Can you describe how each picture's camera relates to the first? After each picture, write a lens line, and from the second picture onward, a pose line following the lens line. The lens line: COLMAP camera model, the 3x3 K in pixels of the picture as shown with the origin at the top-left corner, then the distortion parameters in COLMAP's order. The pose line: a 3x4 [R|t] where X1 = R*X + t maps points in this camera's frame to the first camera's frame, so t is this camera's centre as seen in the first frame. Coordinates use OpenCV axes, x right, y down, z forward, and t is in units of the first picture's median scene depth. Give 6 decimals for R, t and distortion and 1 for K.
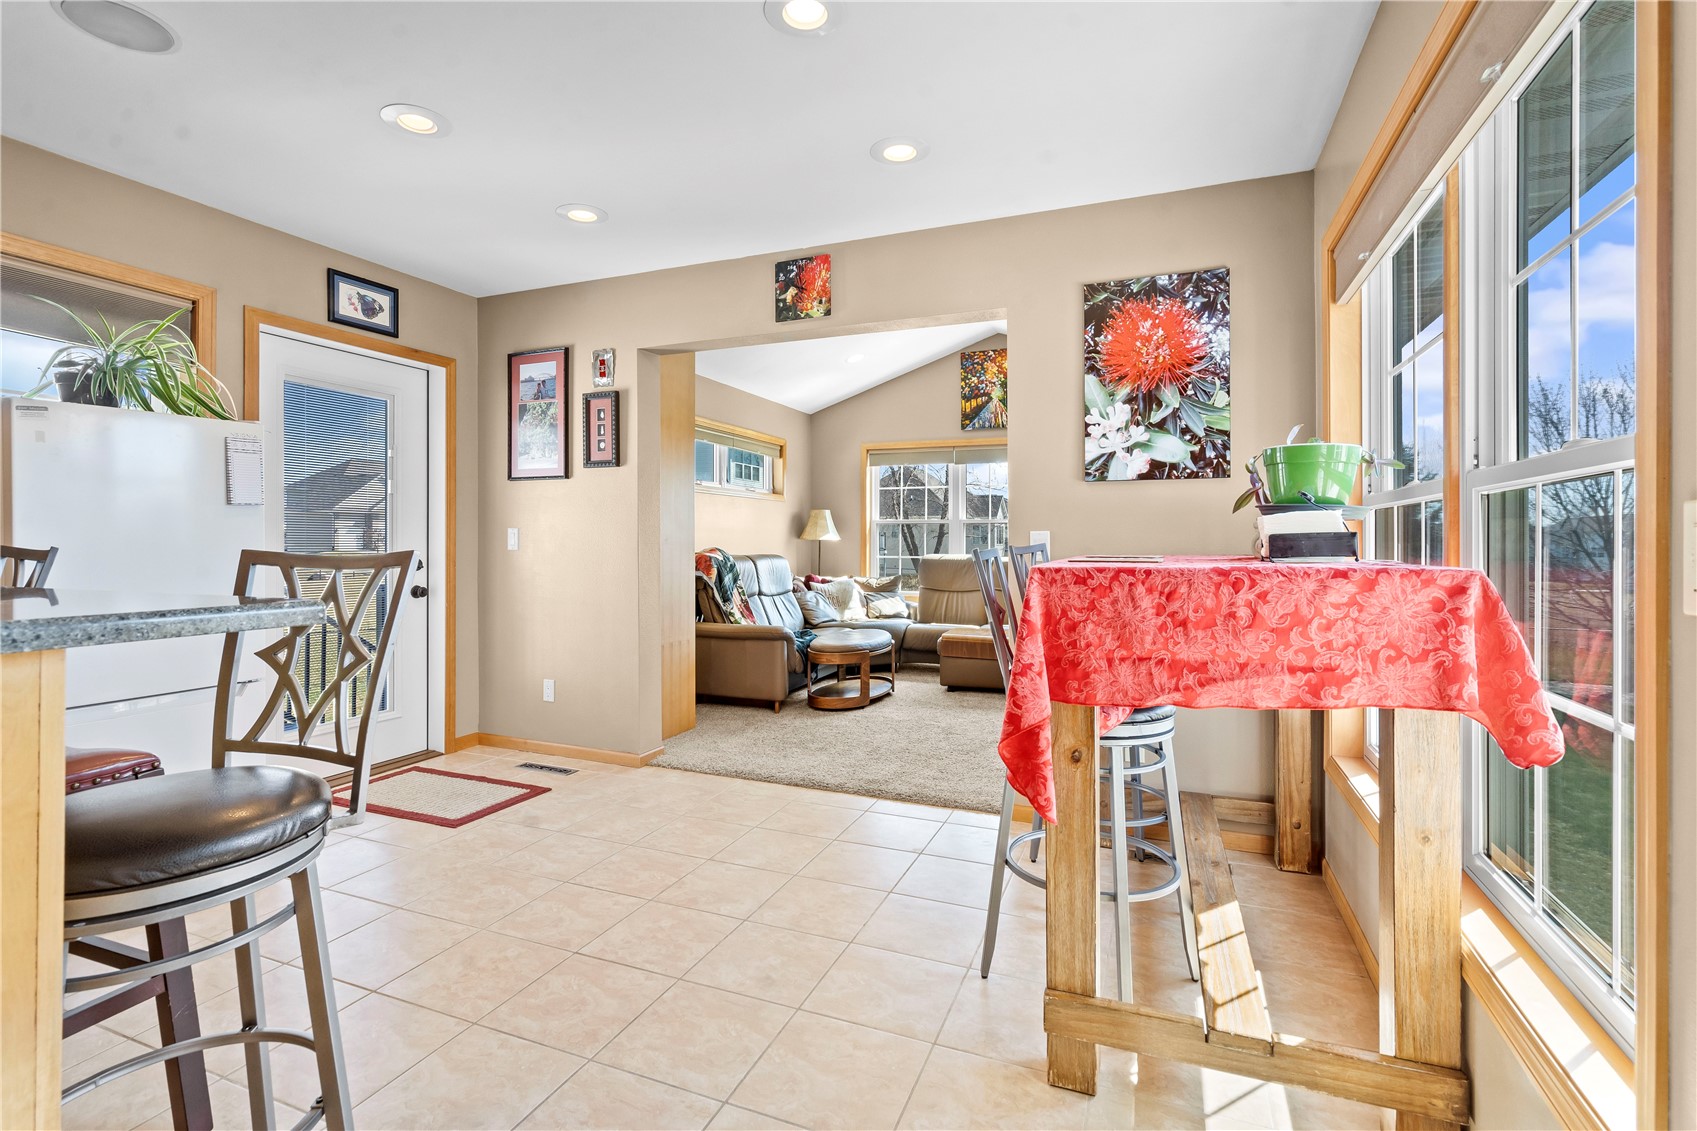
lens RADIAL K [[780.8, 0, 857.0], [0, 780.8, 541.2], [0, 0, 1]] dist [-0.001073, 0.001348]
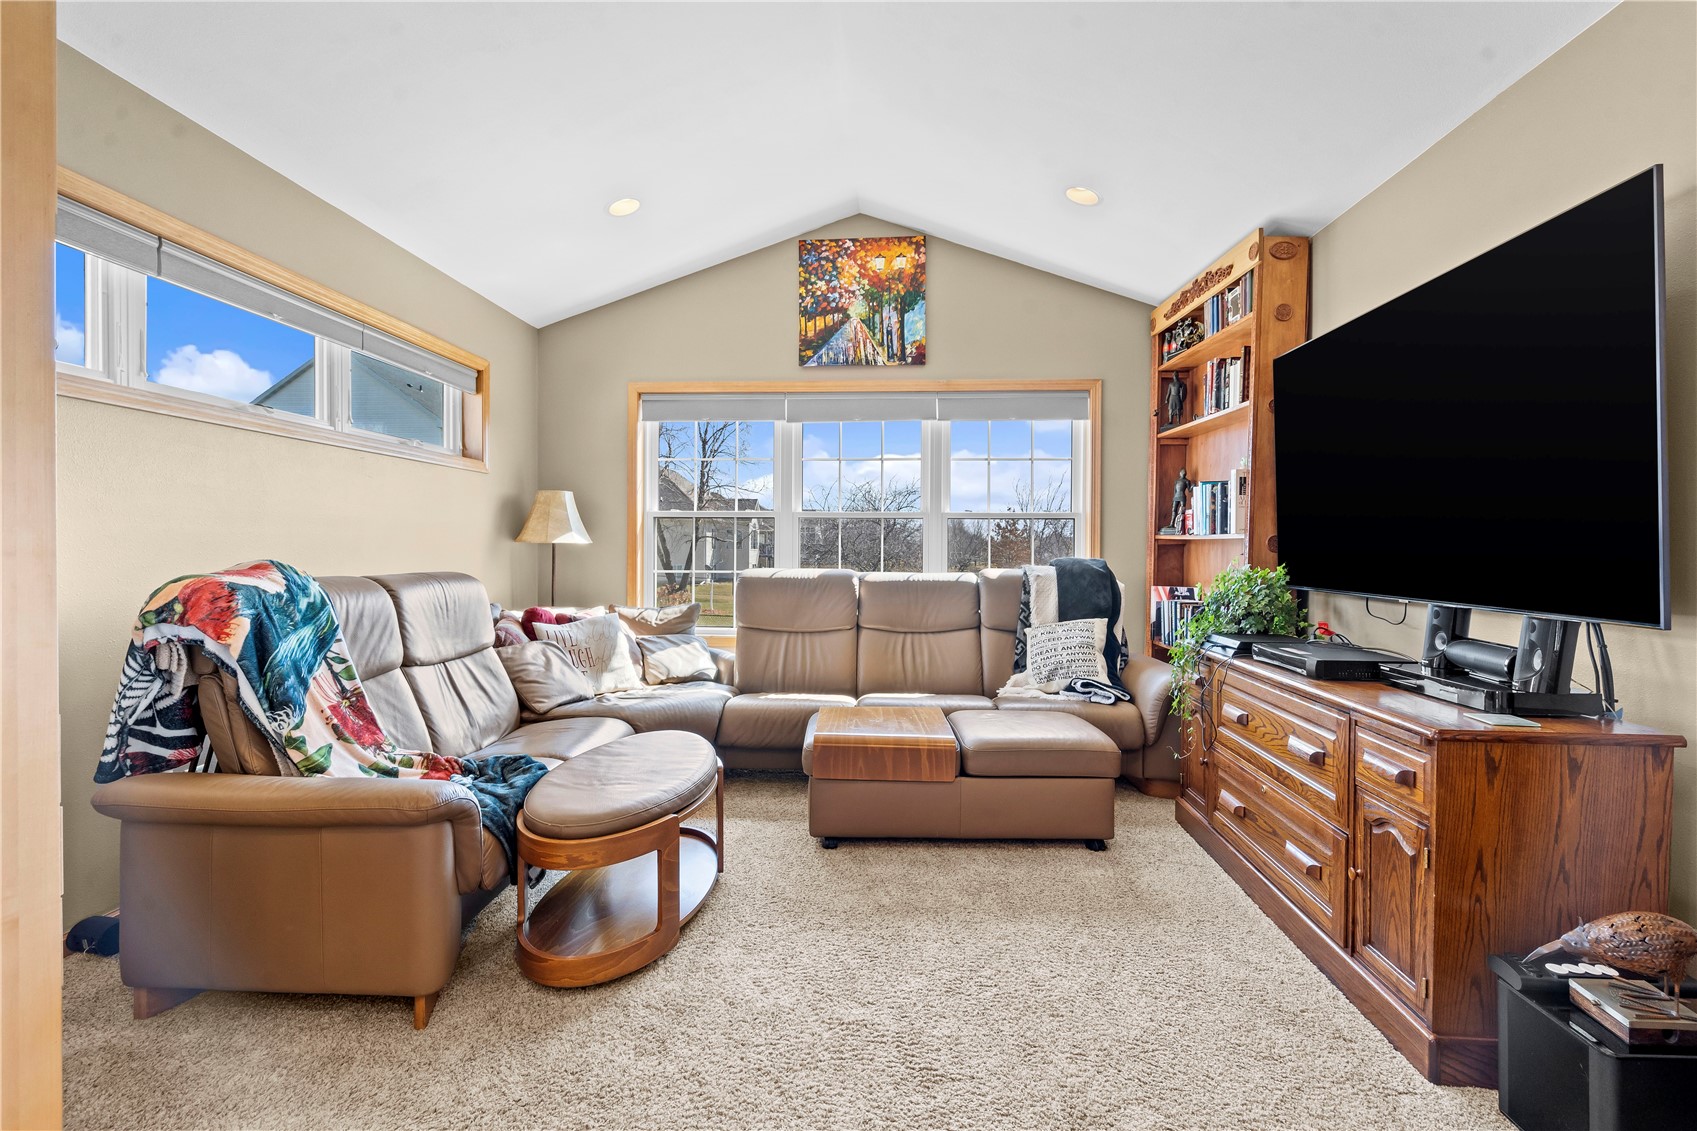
lens RADIAL K [[780.8, 0, 841.6], [0, 780.8, 558.4], [0, 0, 1]] dist [-0.001073, 0.001348]
pose [[0.954153, 0.002319, 0.299309, -0.033679], [-0.006860, 0.999877, 0.014122, -0.000041], [-0.299240, -0.015528, 0.954052, 0.757297]]
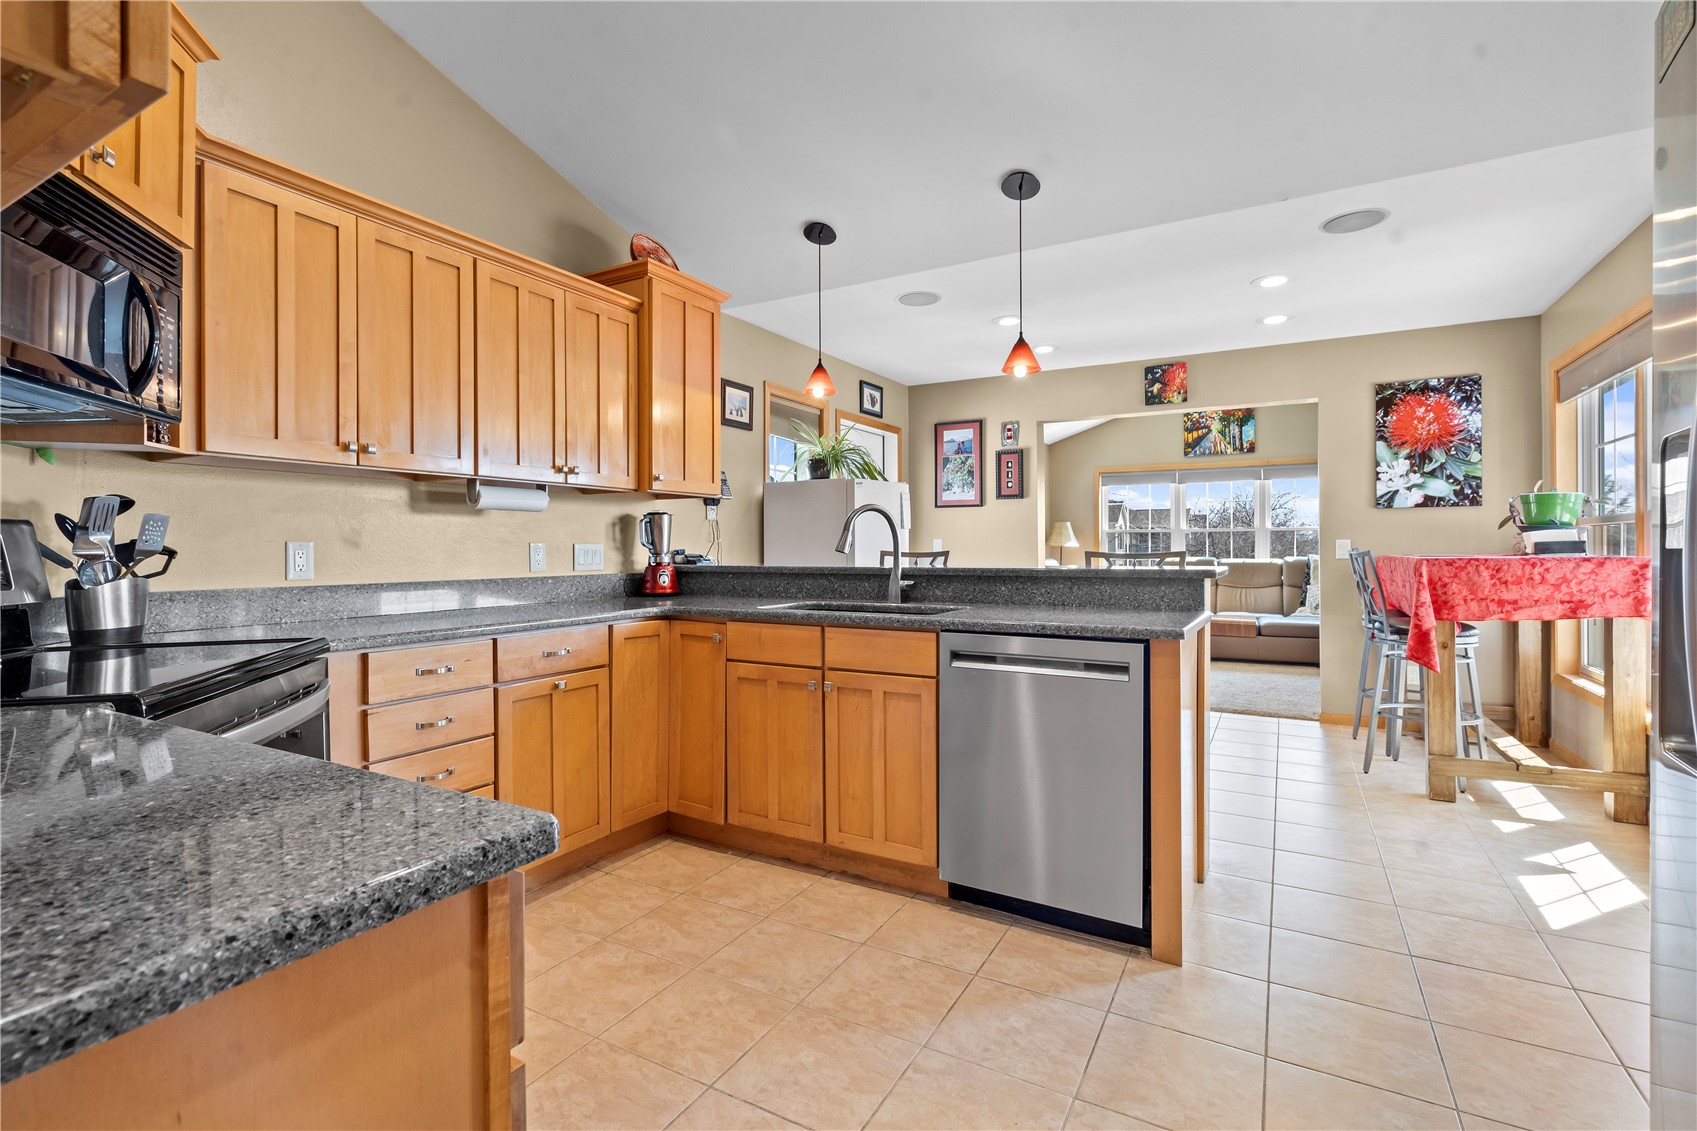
lens RADIAL K [[780.8, 0, 852.9], [0, 780.8, 550.5], [0, 0, 1]] dist [-0.001073, 0.001348]
pose [[0.991420, -0.003162, -0.130676, -0.418781], [0.003567, 0.999990, 0.002862, 0.000182], [0.130666, -0.003304, 0.991421, -0.535265]]
